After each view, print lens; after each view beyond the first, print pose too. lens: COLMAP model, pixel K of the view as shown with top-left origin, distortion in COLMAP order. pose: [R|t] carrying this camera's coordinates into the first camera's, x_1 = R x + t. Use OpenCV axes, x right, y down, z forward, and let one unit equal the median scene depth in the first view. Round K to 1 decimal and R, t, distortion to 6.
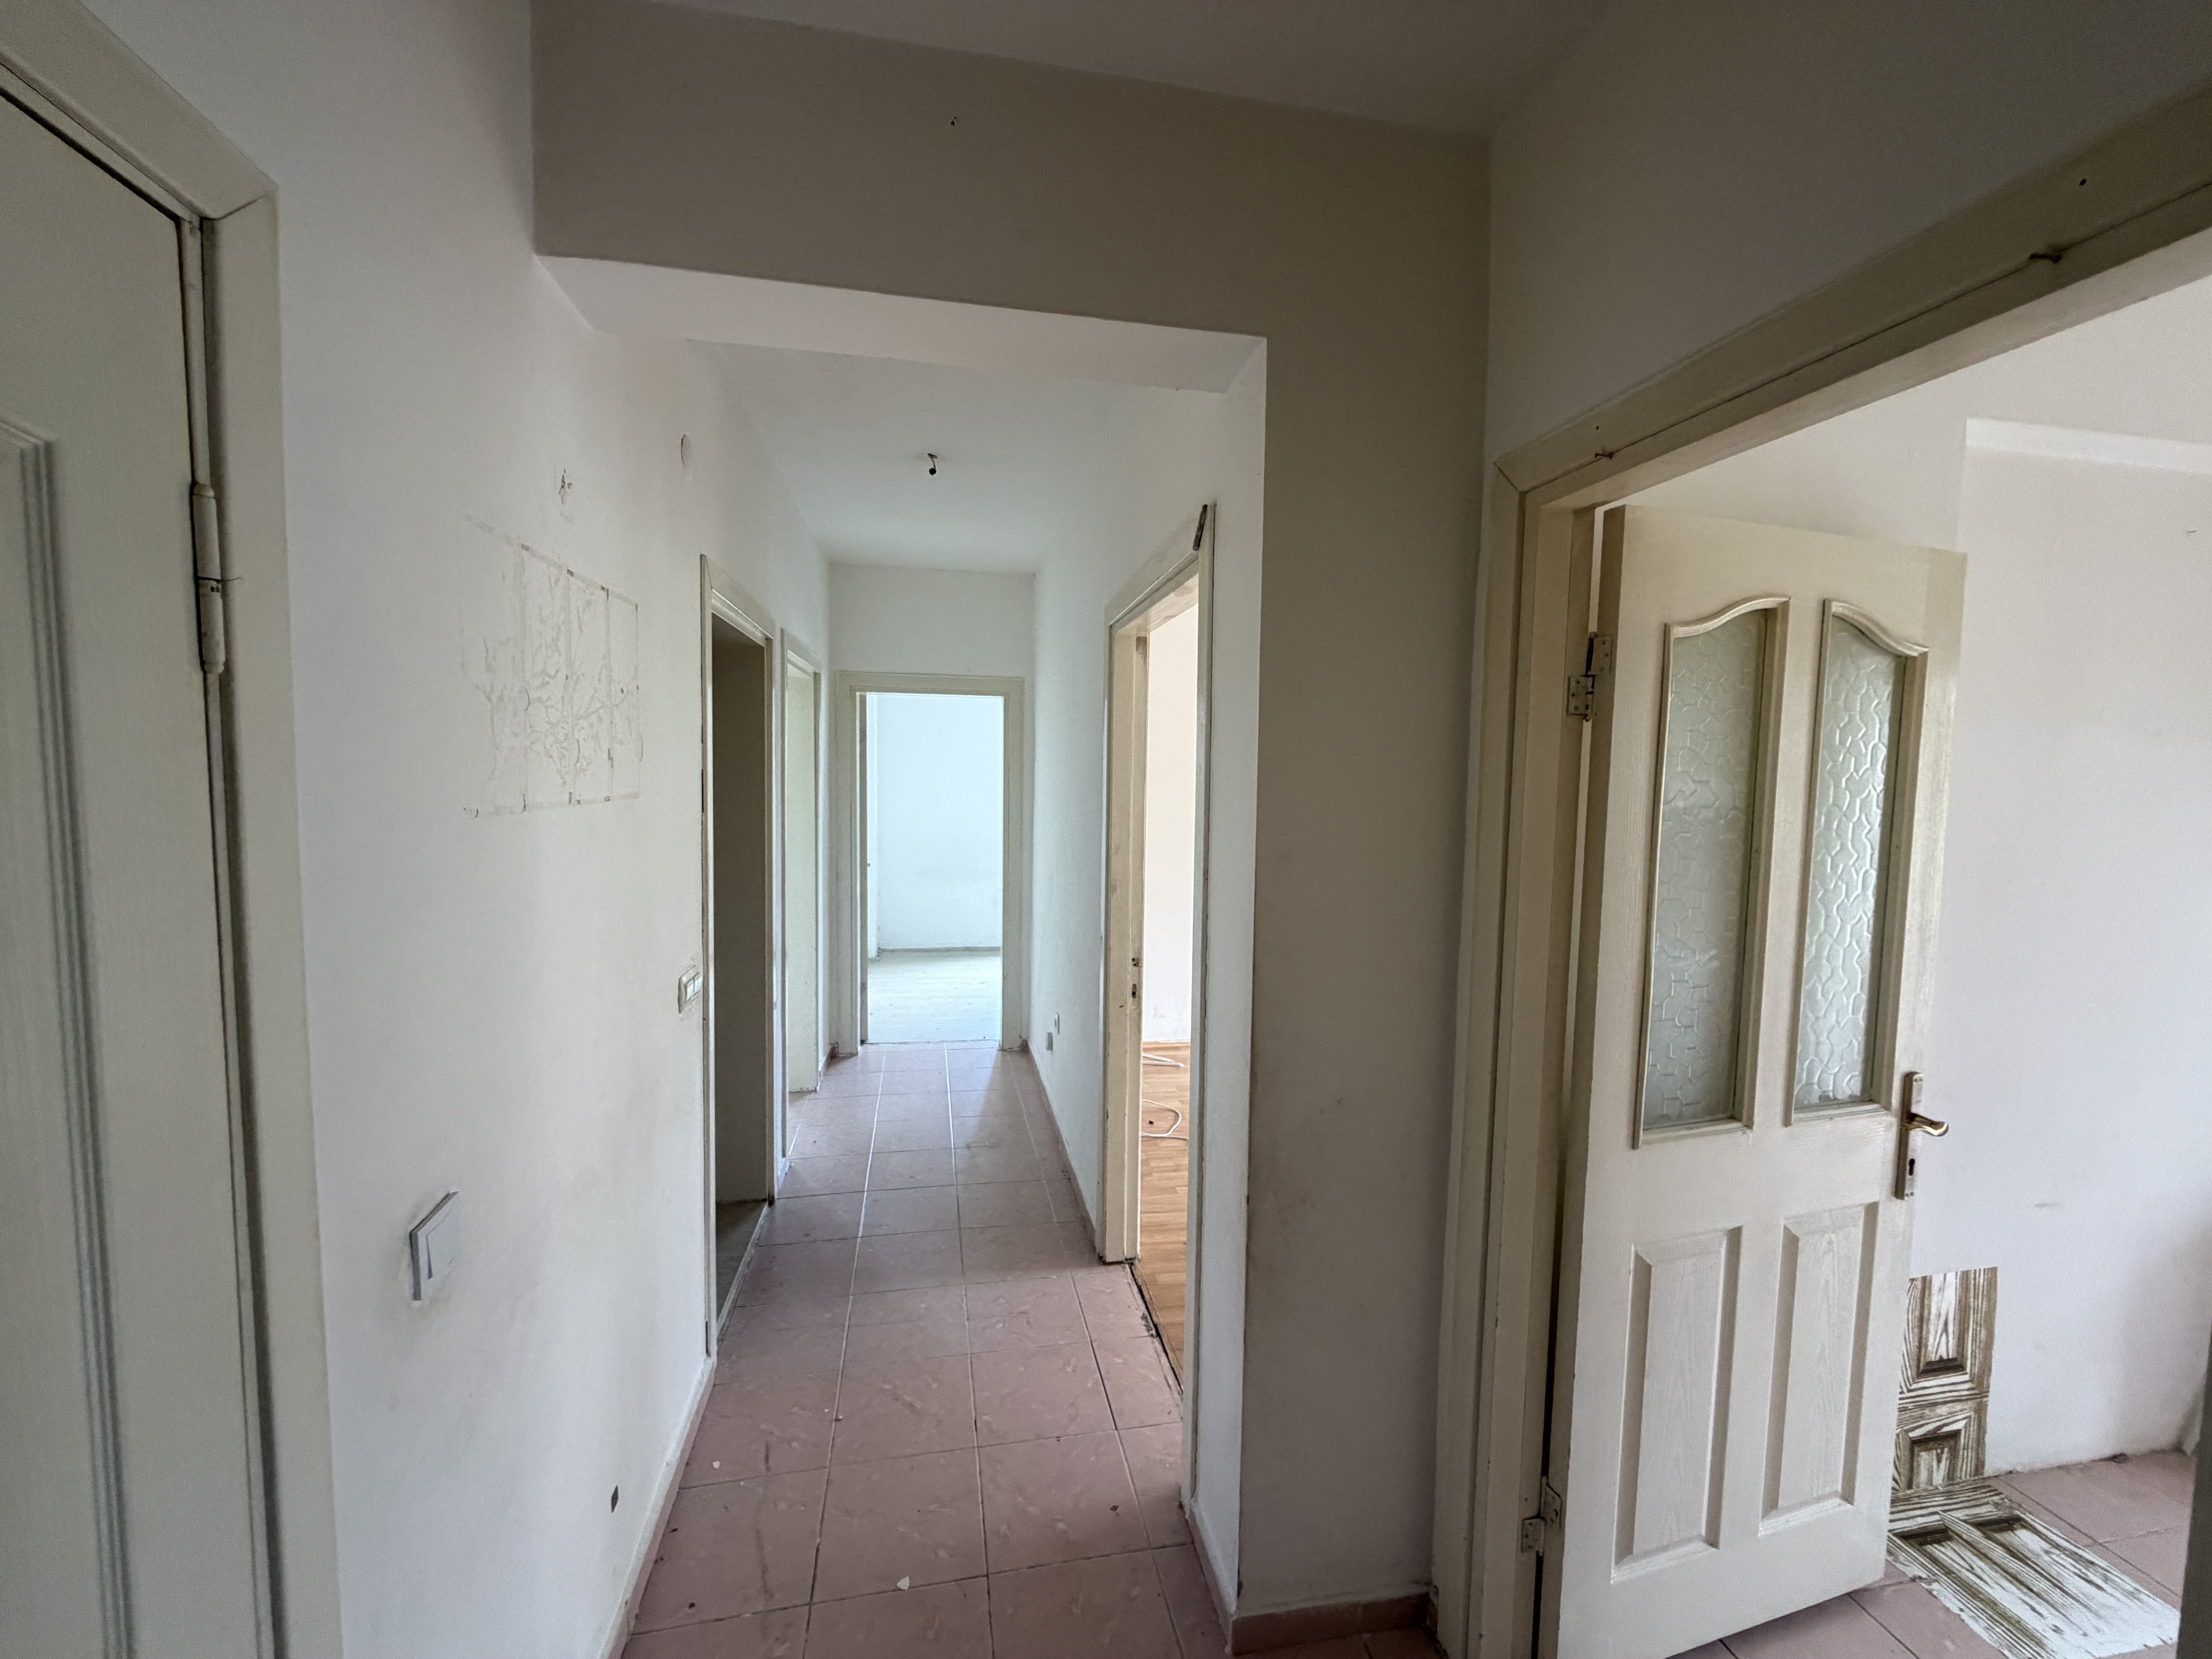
lens RADIAL K [[887.6, 0, 1102.4], [0, 887.6, 834.8], [0, 0, 1]] dist [0.001656, -0.000039]
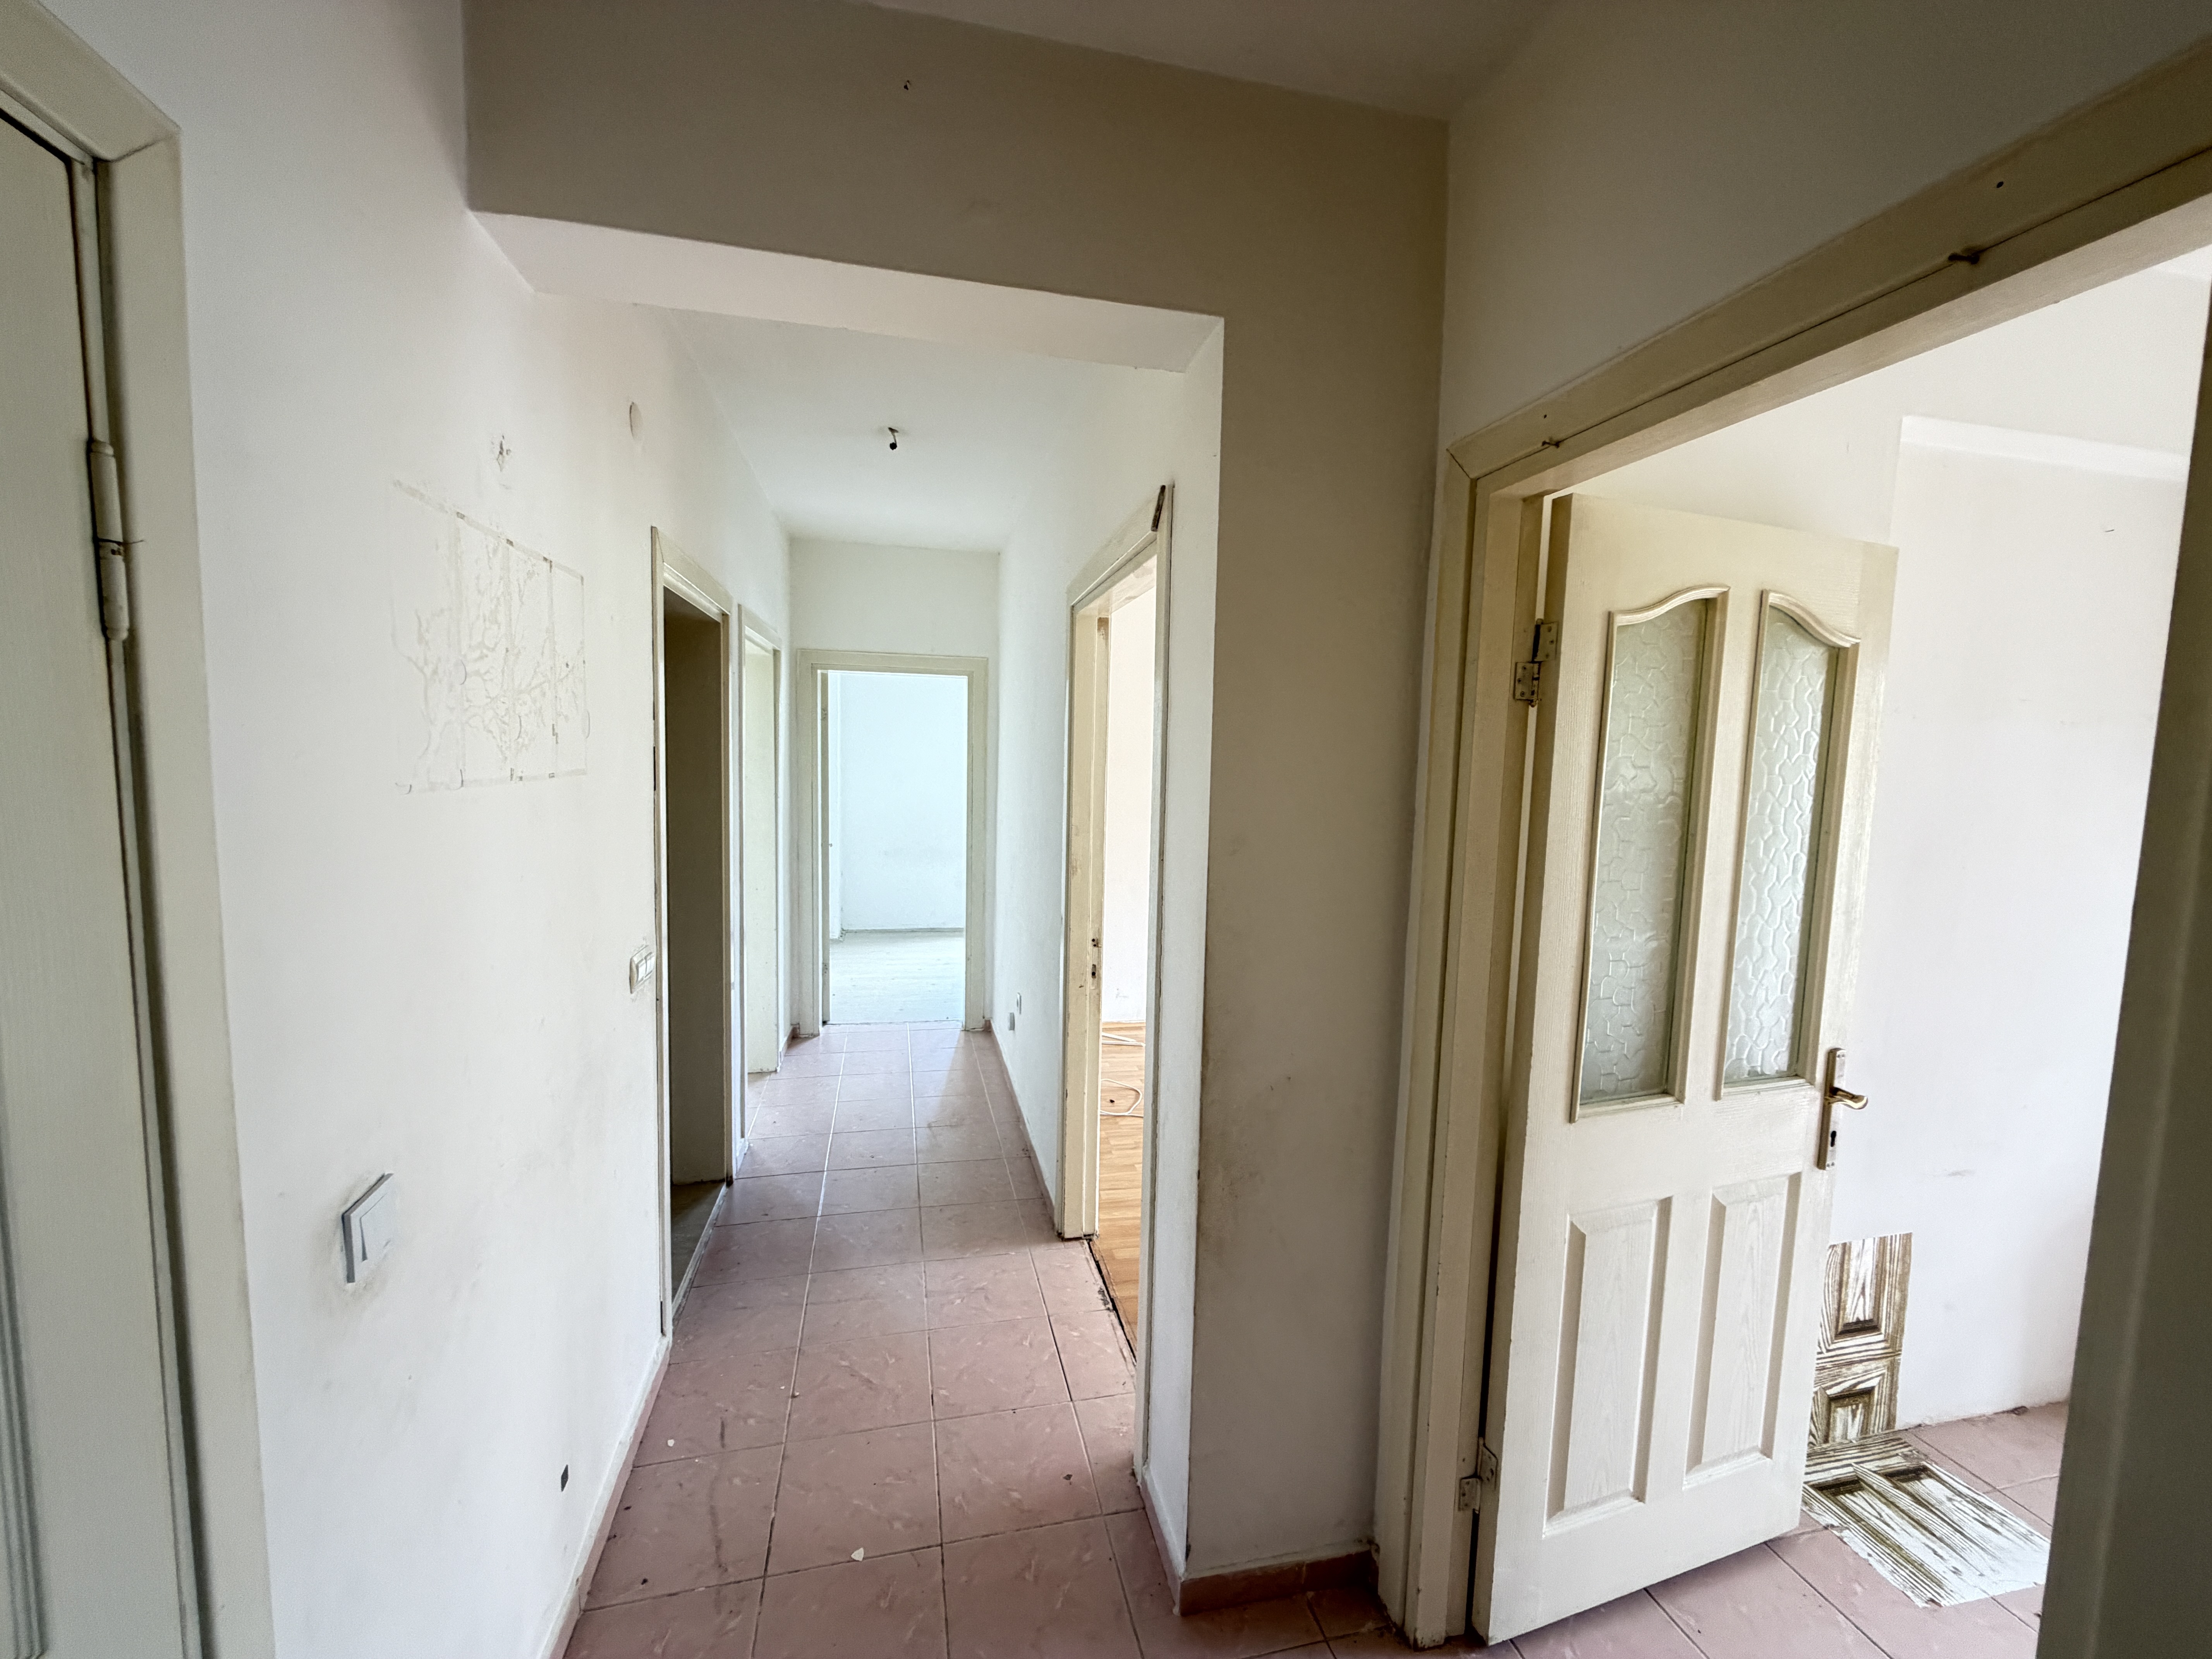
lens RADIAL K [[886.0, 0, 1103.3], [0, 886.0, 835.2], [0, 0, 1]] dist [0.001585, 0.000090]
pose [[0.999314, 0.005488, 0.036613, 0.013825], [-0.006251, 0.999765, 0.020746, 0.001282], [-0.036491, -0.020961, 0.999114, -0.001582]]
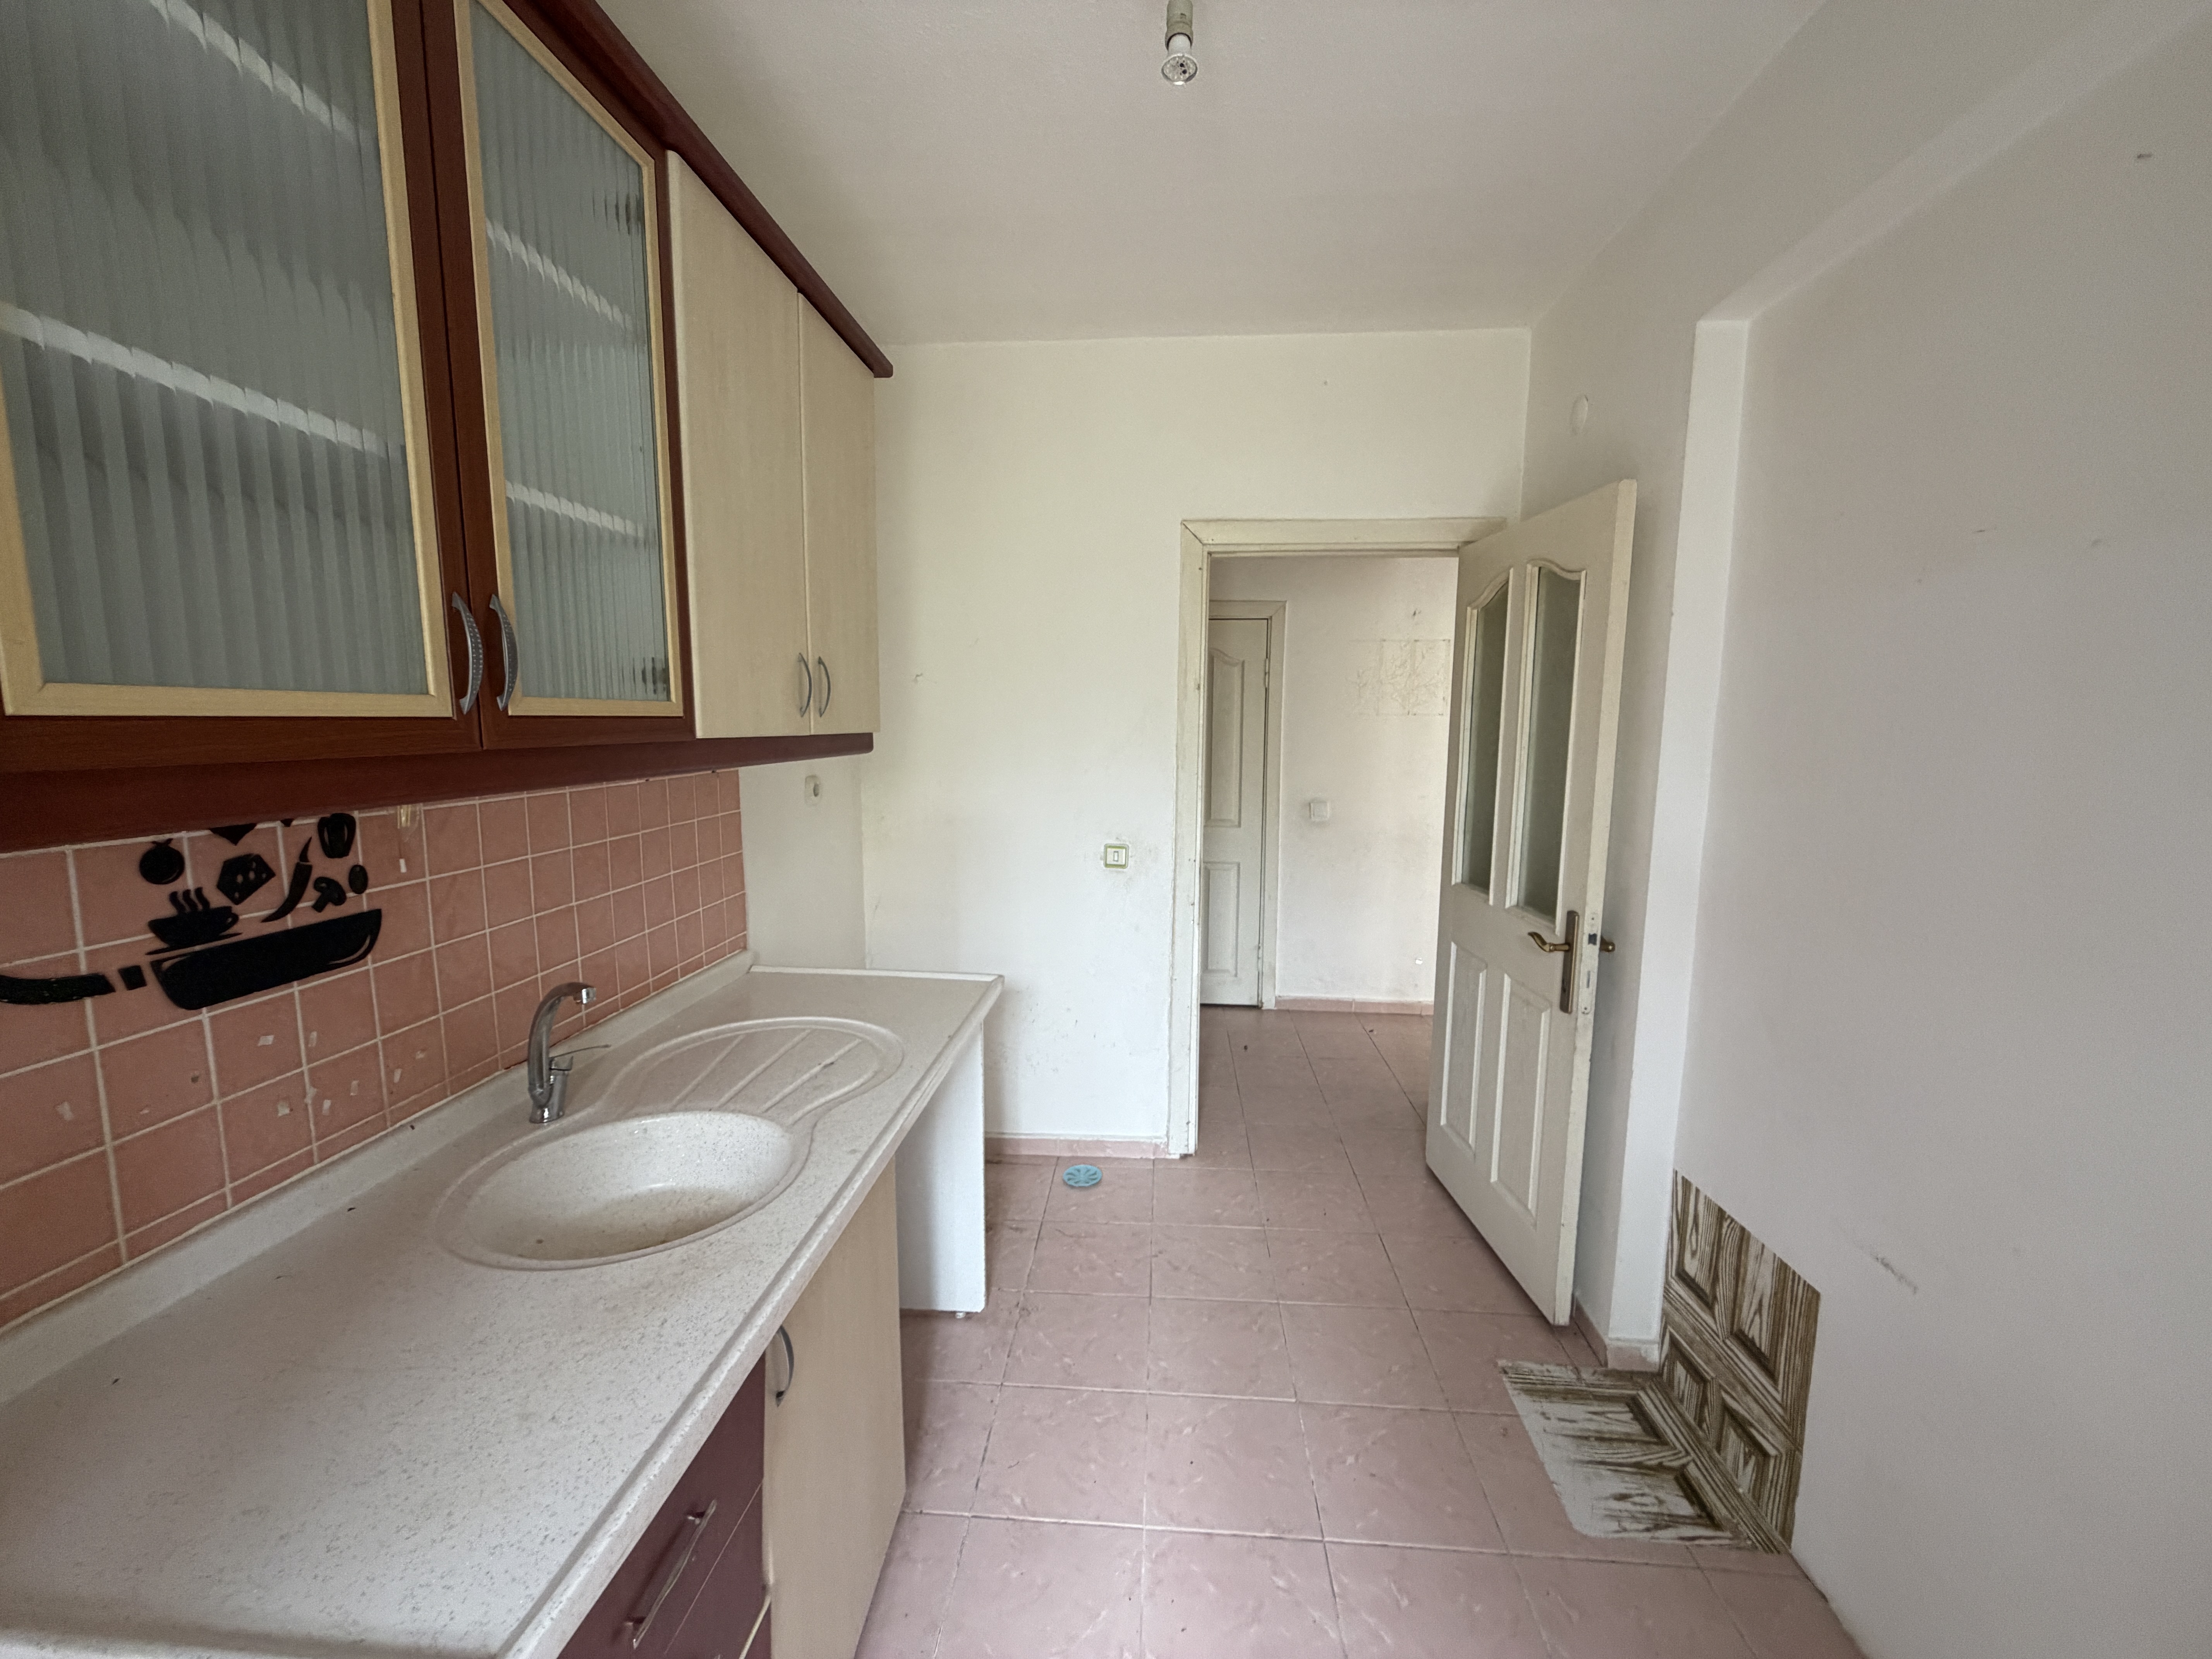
lens RADIAL K [[874.0, 0, 1106.0], [0, 874.0, 829.5], [0, 0, 1]] dist [-0.002245, -0.000205]
pose [[-0.275685, 0.103172, -0.955695, 2.187356], [-0.079535, 0.988366, 0.129642, 0.045083], [0.957952, 0.111751, -0.264272, 0.659859]]
